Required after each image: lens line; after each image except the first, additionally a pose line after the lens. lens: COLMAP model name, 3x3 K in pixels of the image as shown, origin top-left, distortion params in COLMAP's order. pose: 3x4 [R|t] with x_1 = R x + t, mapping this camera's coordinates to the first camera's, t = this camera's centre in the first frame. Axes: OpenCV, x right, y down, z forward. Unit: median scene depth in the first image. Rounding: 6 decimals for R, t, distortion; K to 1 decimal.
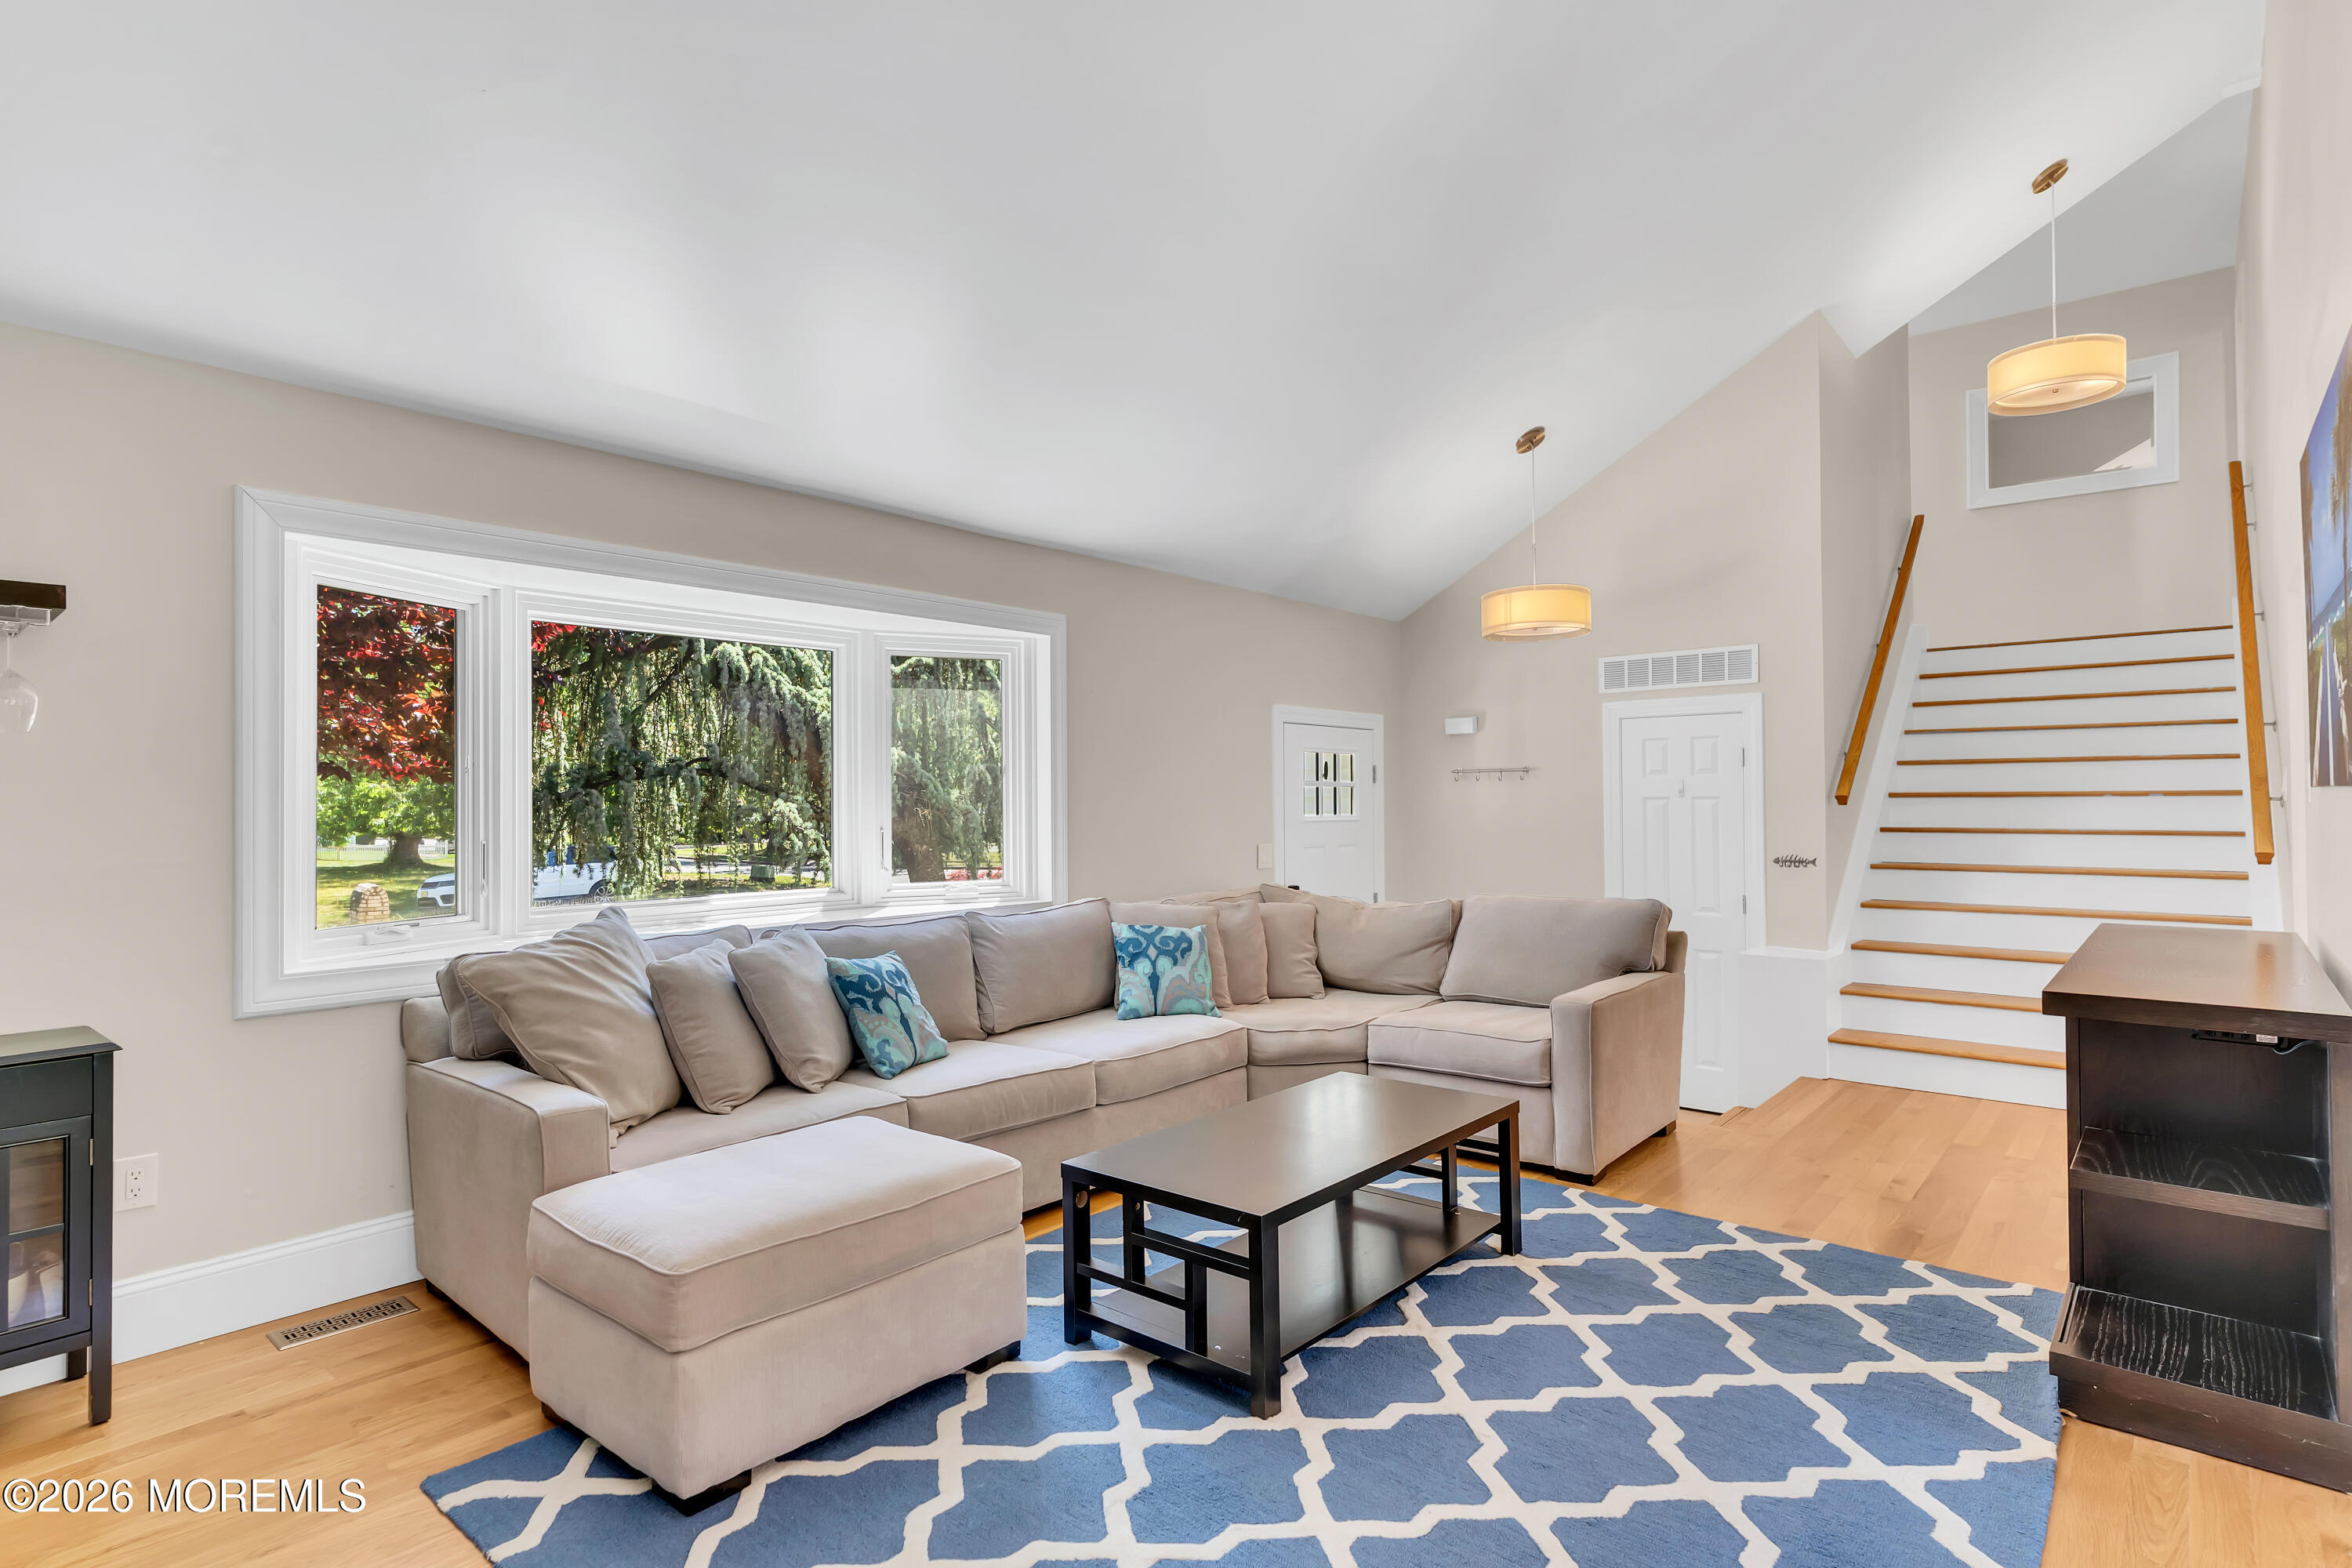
lens RADIAL K [[1208.0, 0, 1178.7], [0, 1208.0, 791.9], [0, 0, 1]] dist [-0.004129, 0.003072]
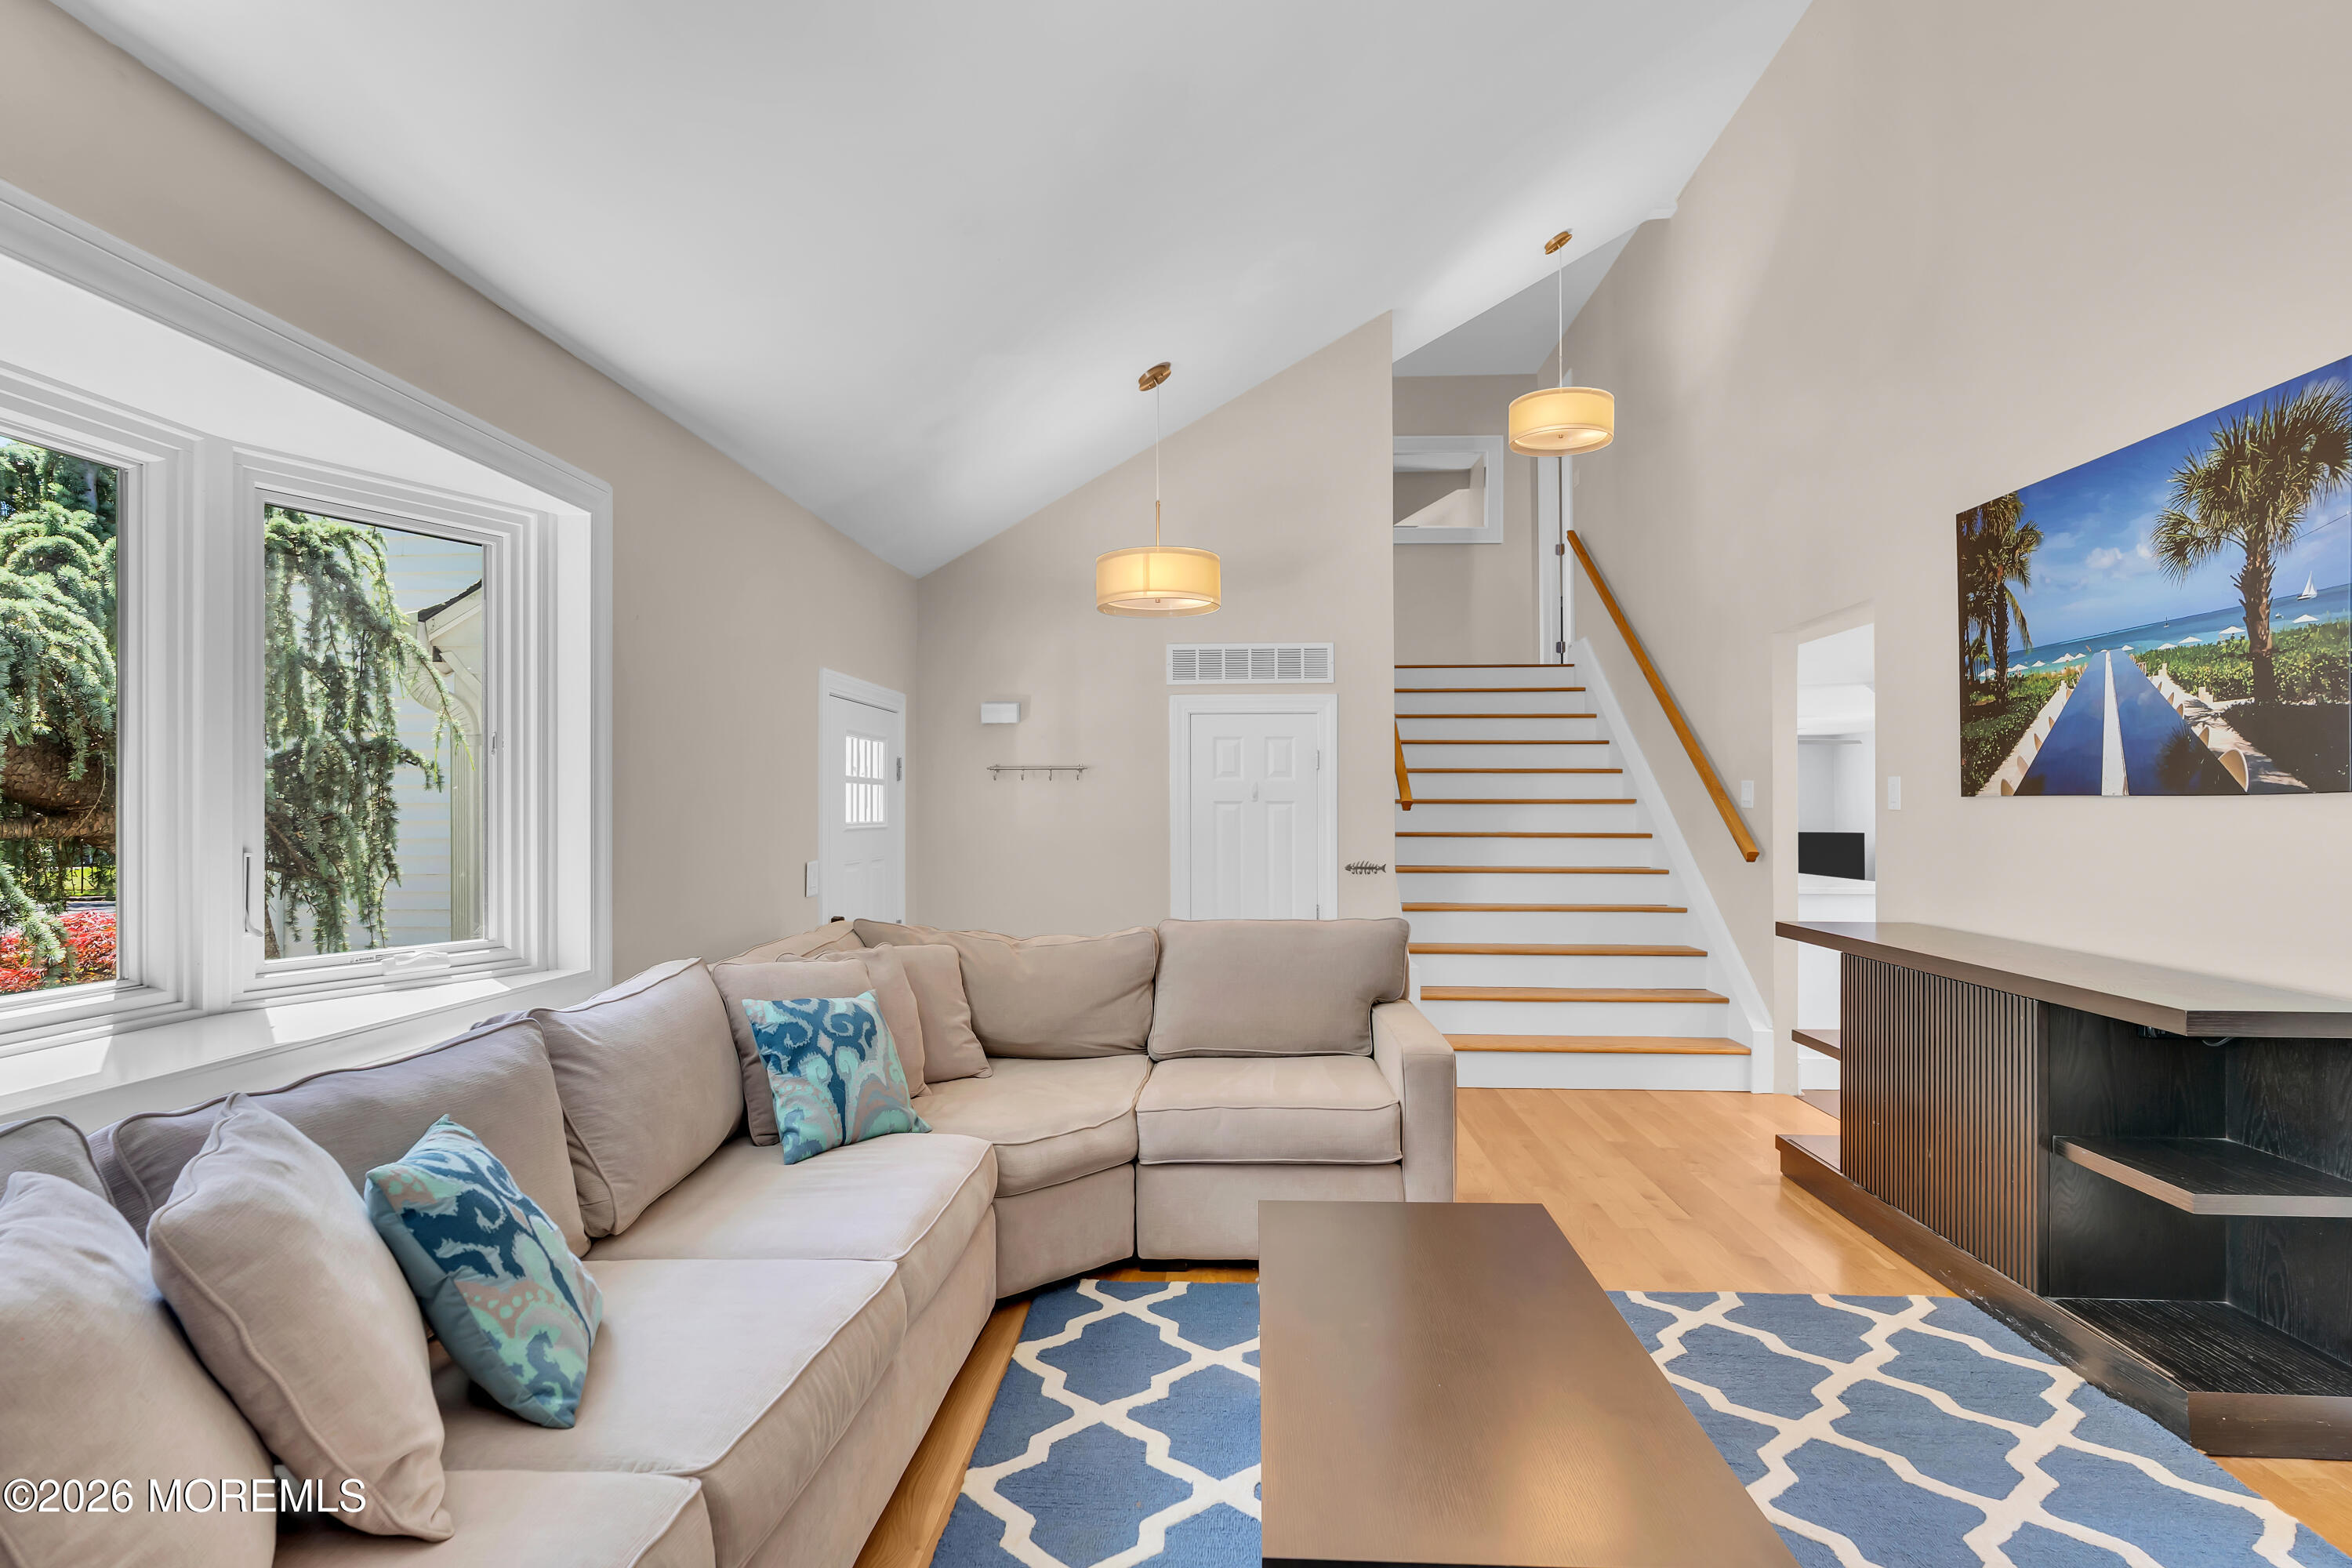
lens RADIAL K [[1208.0, 0, 1186.2], [0, 1208.0, 784.0], [0, 0, 1]] dist [-0.004129, 0.003072]
pose [[0.789038, 0.017858, 0.614085, -0.255338], [-0.010456, 0.999823, -0.015640, 0.007995], [-0.614255, 0.005920, 0.789085, 0.394649]]
